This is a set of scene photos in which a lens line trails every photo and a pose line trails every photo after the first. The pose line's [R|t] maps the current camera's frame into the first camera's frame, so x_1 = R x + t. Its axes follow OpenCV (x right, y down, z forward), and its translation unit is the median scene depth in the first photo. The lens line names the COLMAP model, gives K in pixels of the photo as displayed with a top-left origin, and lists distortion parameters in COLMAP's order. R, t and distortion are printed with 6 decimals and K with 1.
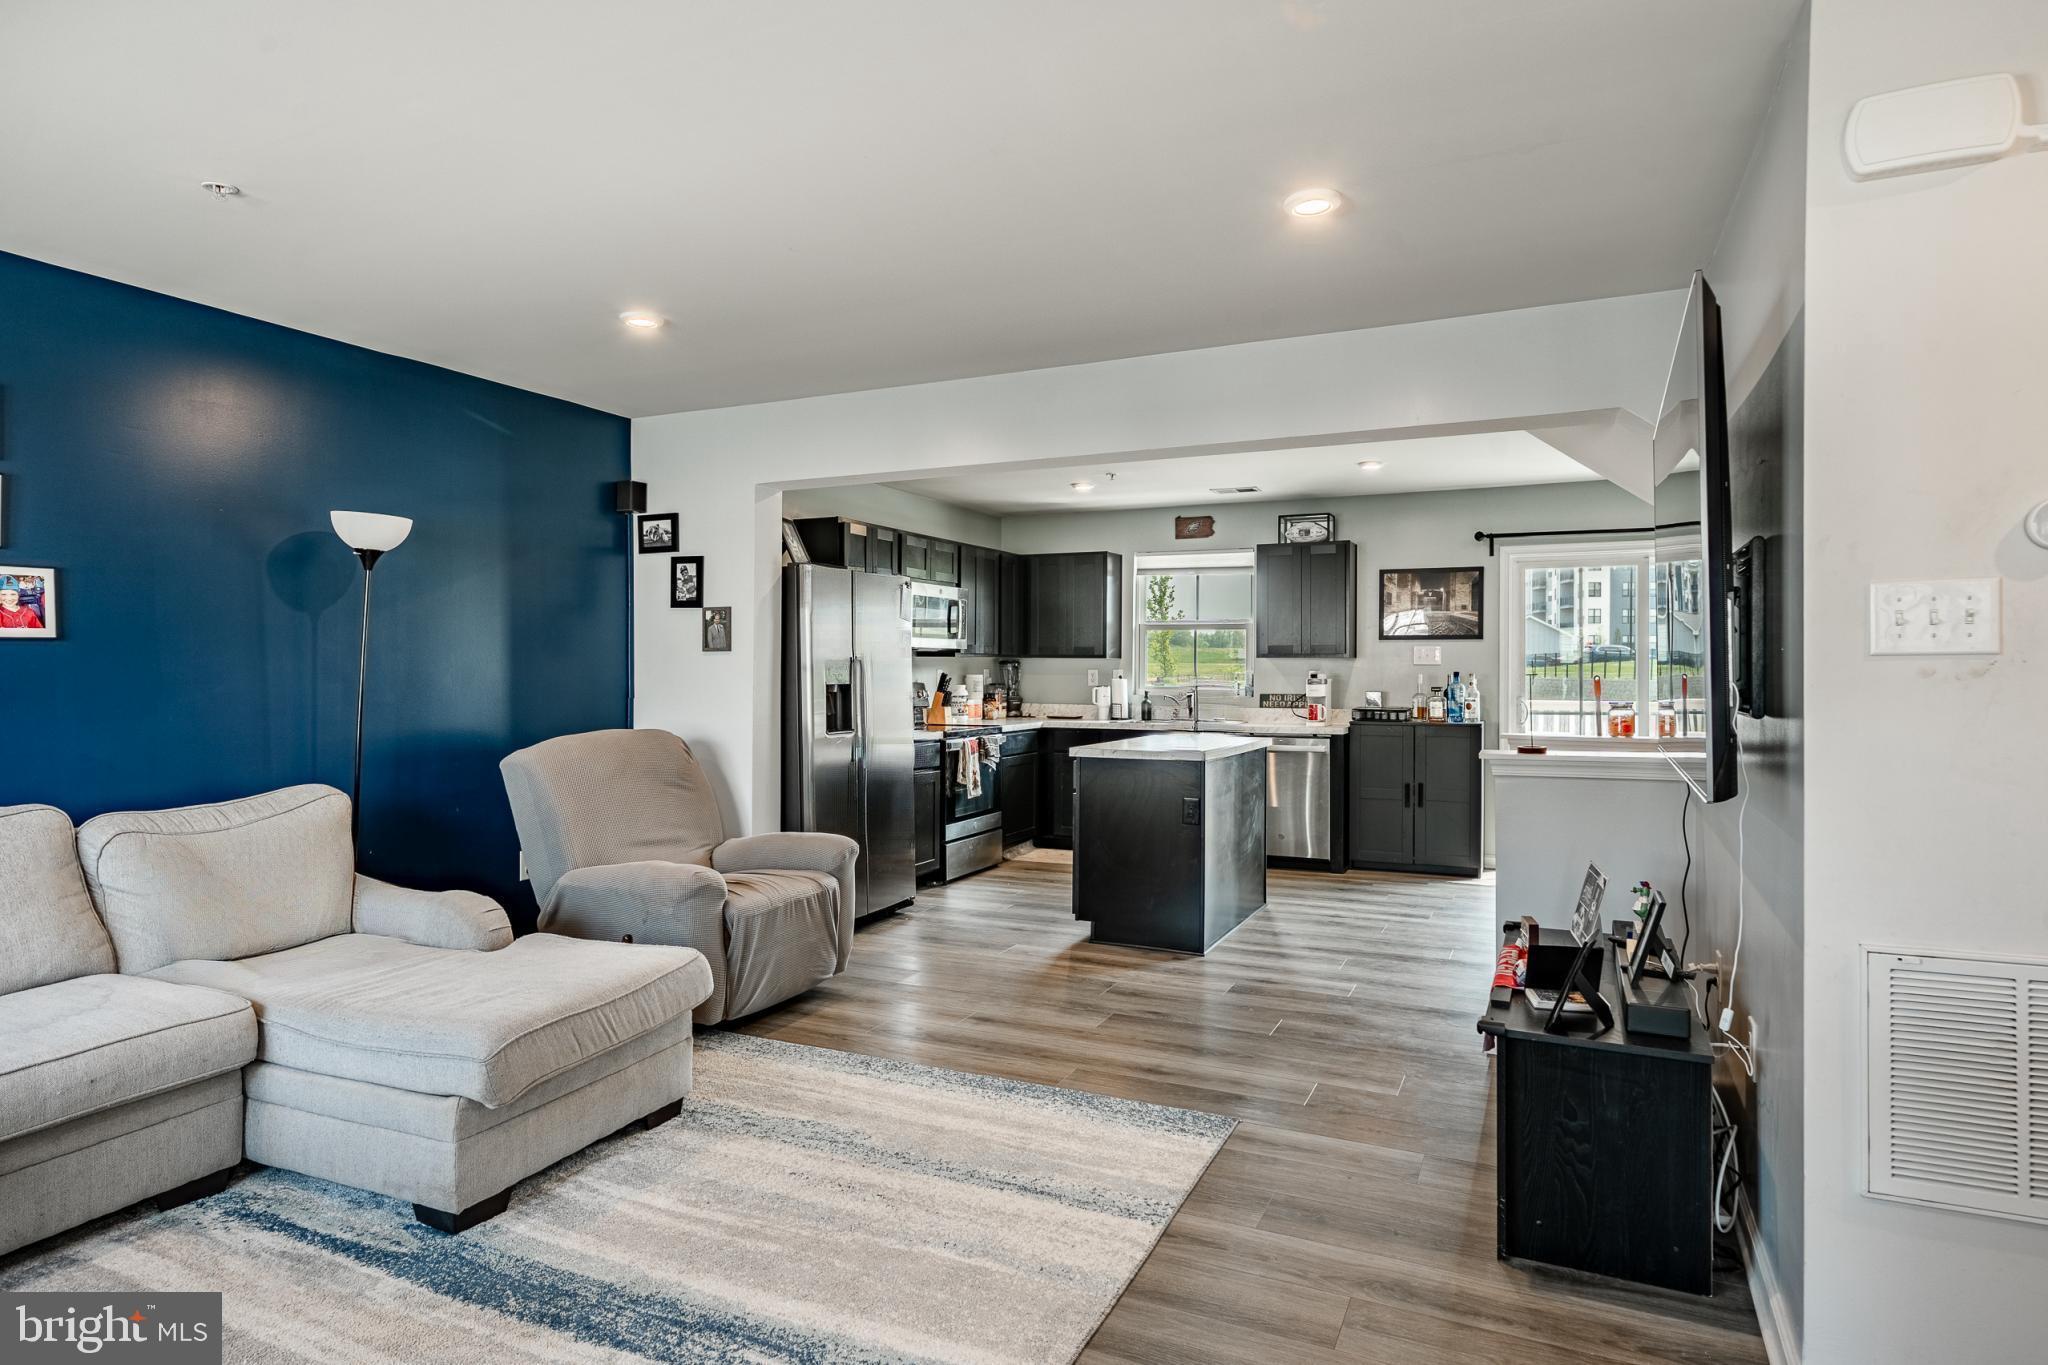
lens RADIAL K [[1152.5, 0, 1011.5], [0, 1152.5, 660.8], [0, 0, 1]] dist [-0.000952, 0.000025]
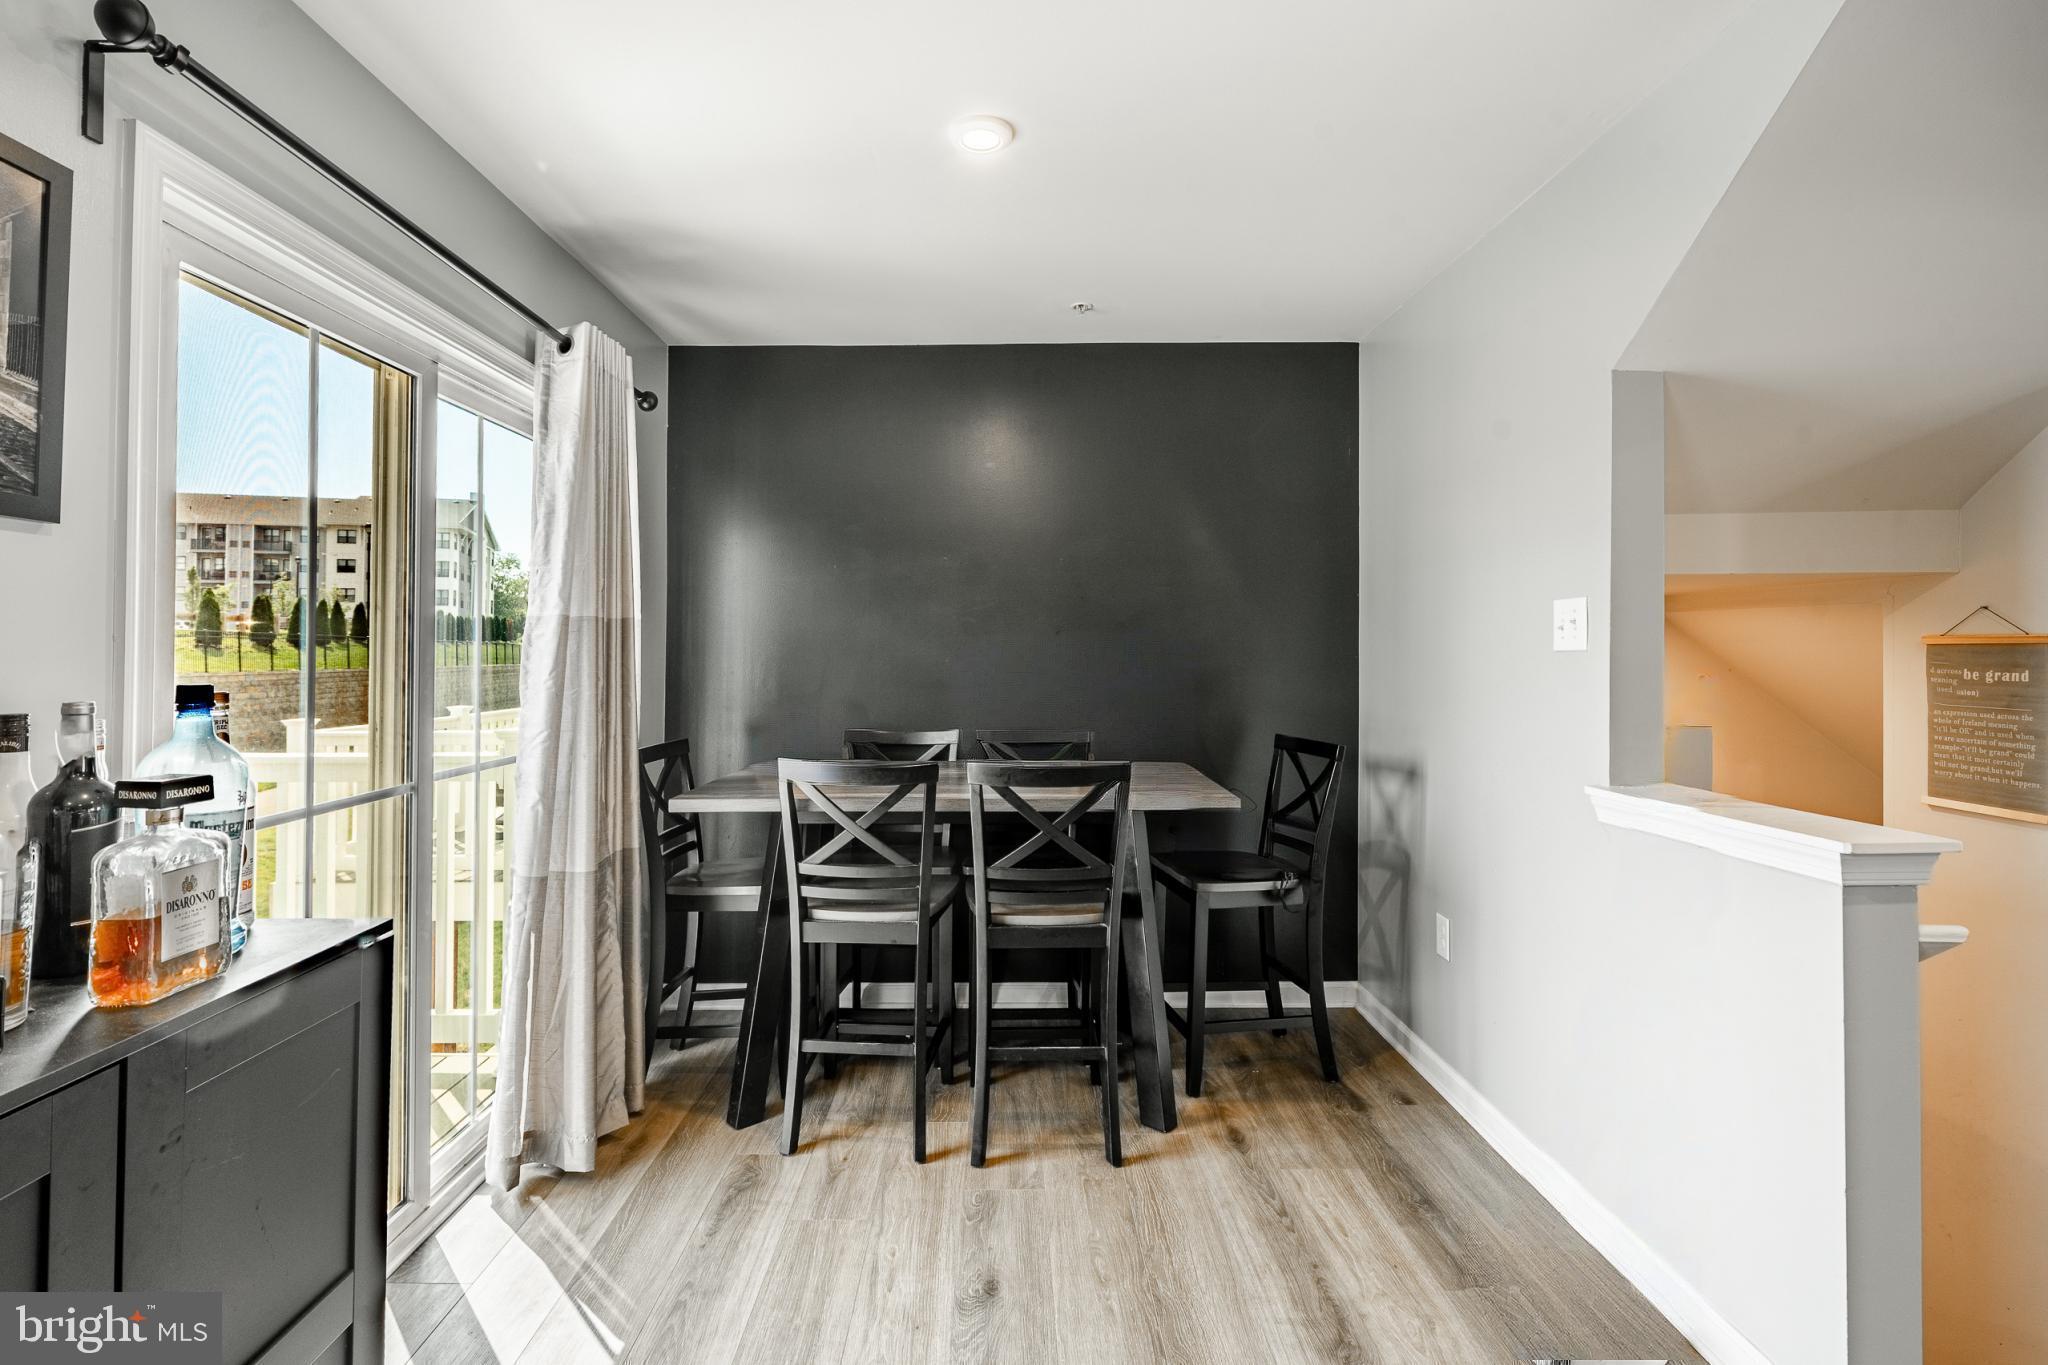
lens RADIAL K [[936.9, 0, 1006.5], [0, 936.9, 641.1], [0, 0, 1]] dist [0.001249, 0.000087]
pose [[-0.441303, 0.018341, 0.897171, 0.184056], [-0.007393, 0.999683, -0.024073, 0.004883], [-0.897328, -0.017256, -0.441028, 0.908265]]
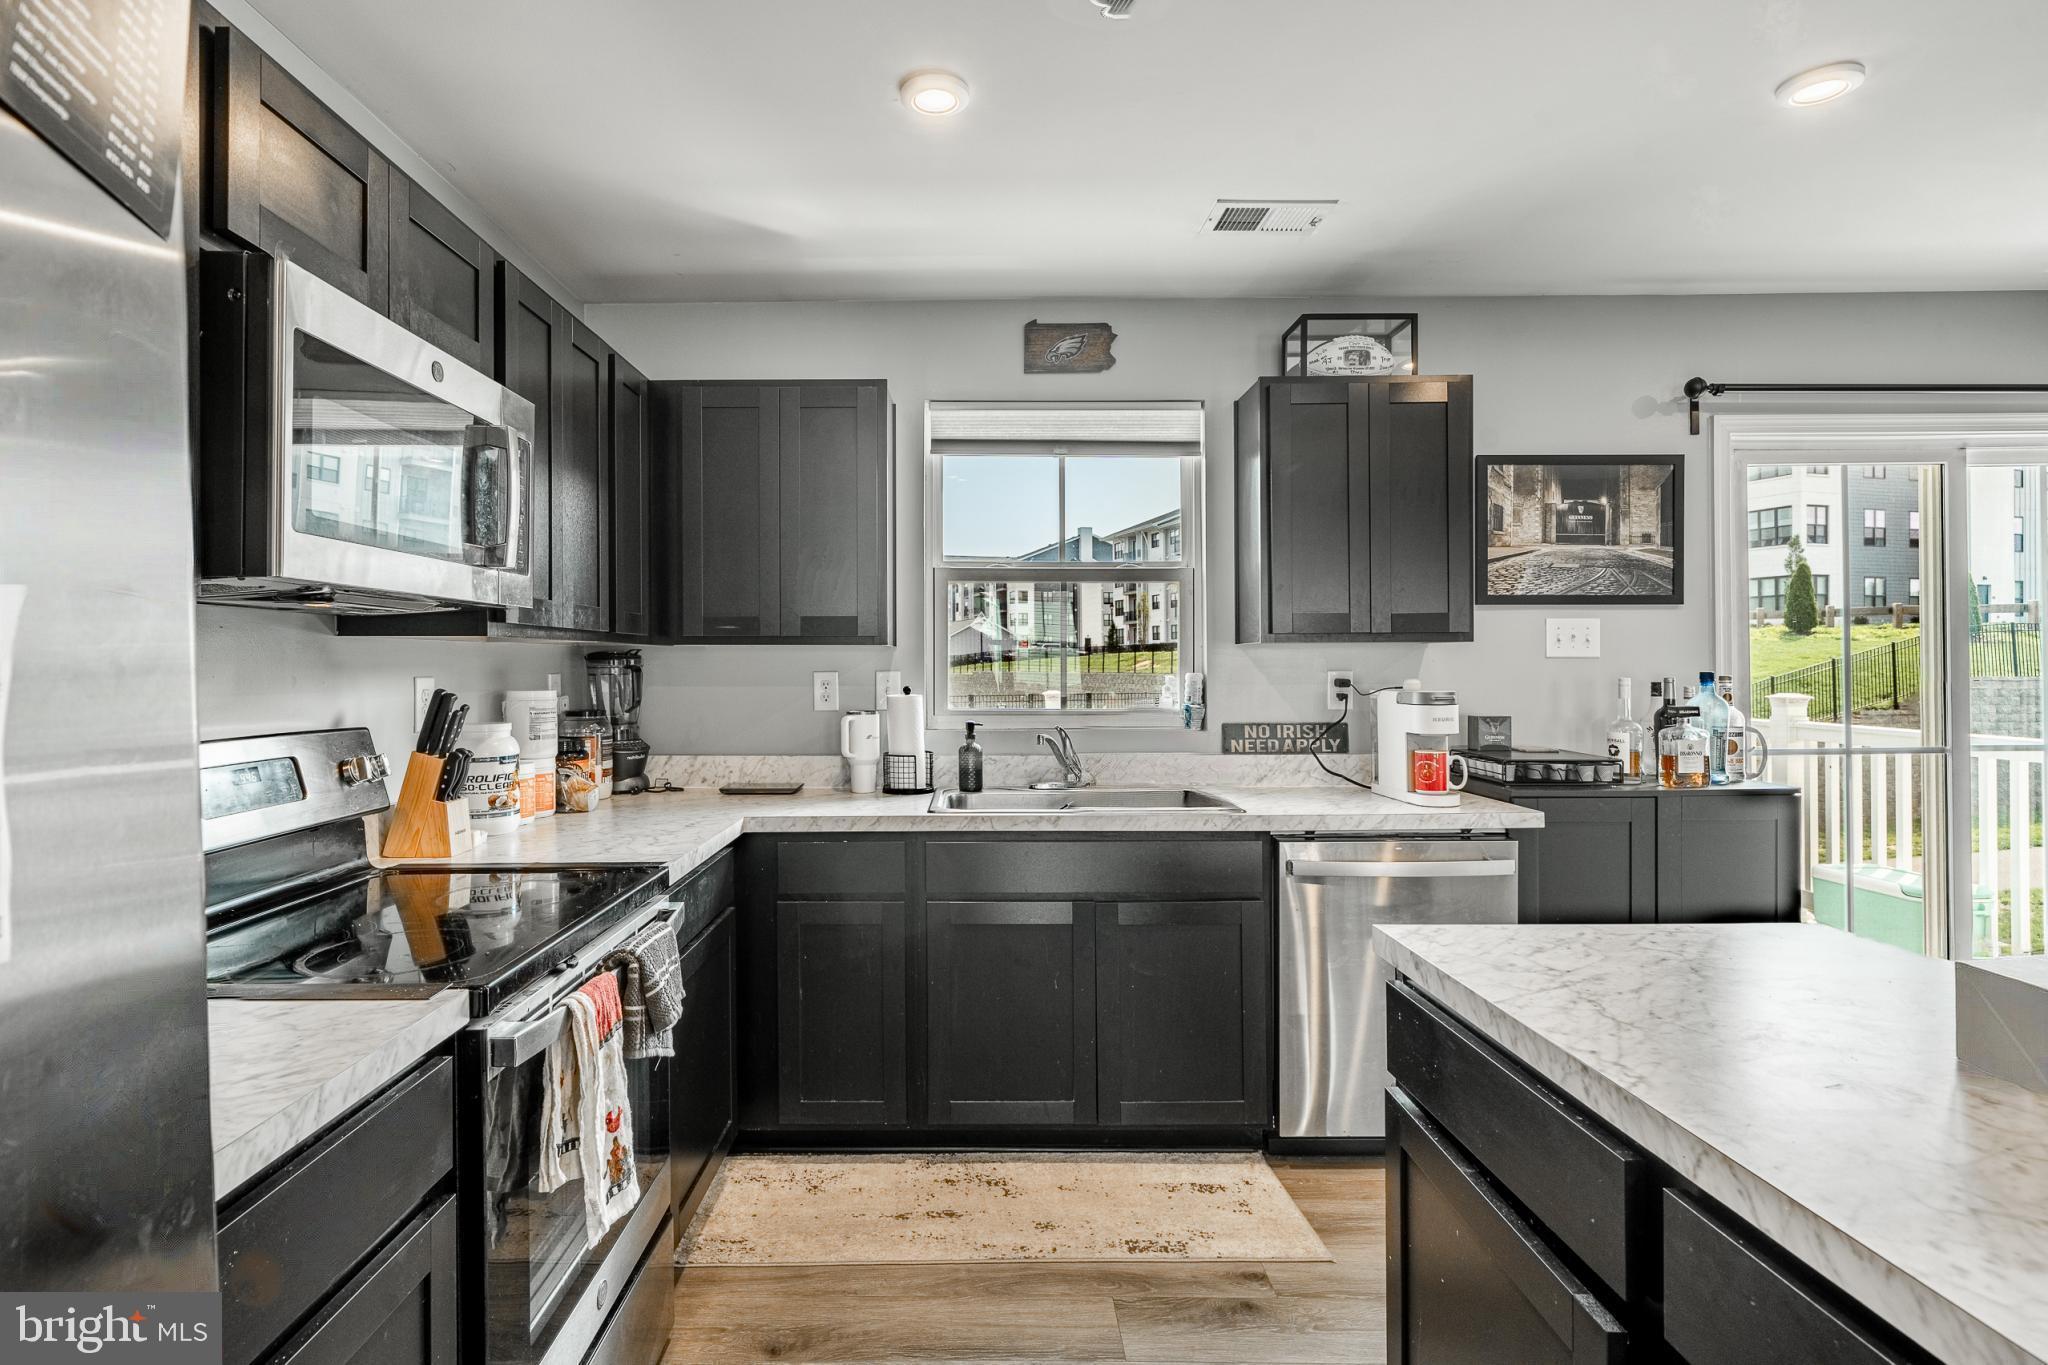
lens RADIAL K [[1036.5, 0, 963.6], [0, 1036.5, 677.2], [0, 0, 1]] dist [-0.001410, -0.000043]
pose [[0.906195, -0.011495, 0.422705, -0.051163], [0.003927, 0.999816, 0.018771, 0.002644], [-0.422843, -0.015350, 0.906073, 0.719936]]
